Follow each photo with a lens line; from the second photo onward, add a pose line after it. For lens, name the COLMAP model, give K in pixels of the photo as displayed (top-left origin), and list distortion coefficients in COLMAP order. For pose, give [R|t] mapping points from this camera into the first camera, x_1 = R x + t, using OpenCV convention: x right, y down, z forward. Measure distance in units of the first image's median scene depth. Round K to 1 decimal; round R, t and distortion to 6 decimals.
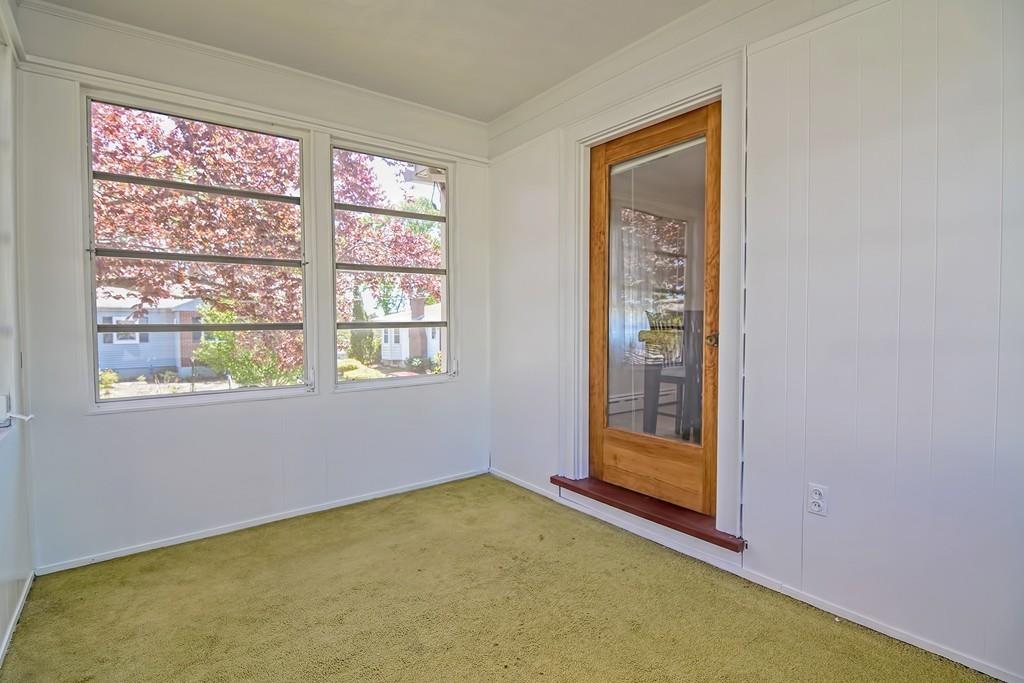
lens RADIAL K [[511.1, 0, 505.4], [0, 511.1, 343.0], [0, 0, 1]] dist [-0.002252, -0.014080]
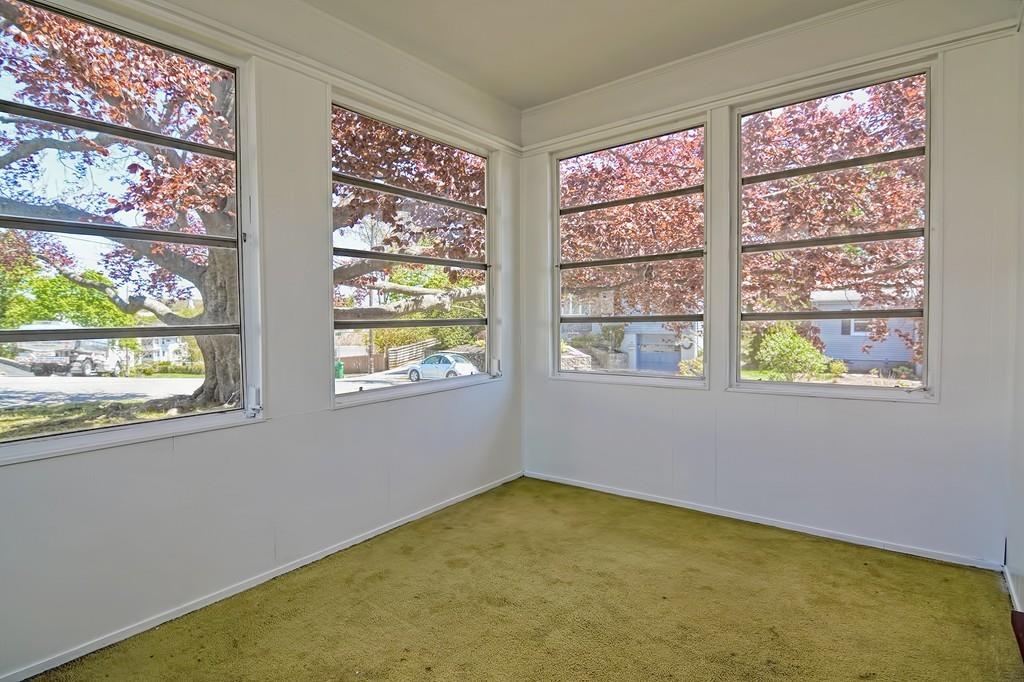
lens RADIAL K [[511.1, 0, 505.4], [0, 511.1, 342.5], [0, 0, 1]] dist [-0.002252, -0.014080]
pose [[0.245425, 0.039644, -0.968605, 0.479851], [-0.027469, 0.999047, 0.033930, -0.008678], [0.969026, 0.018279, 0.246280, 0.424065]]
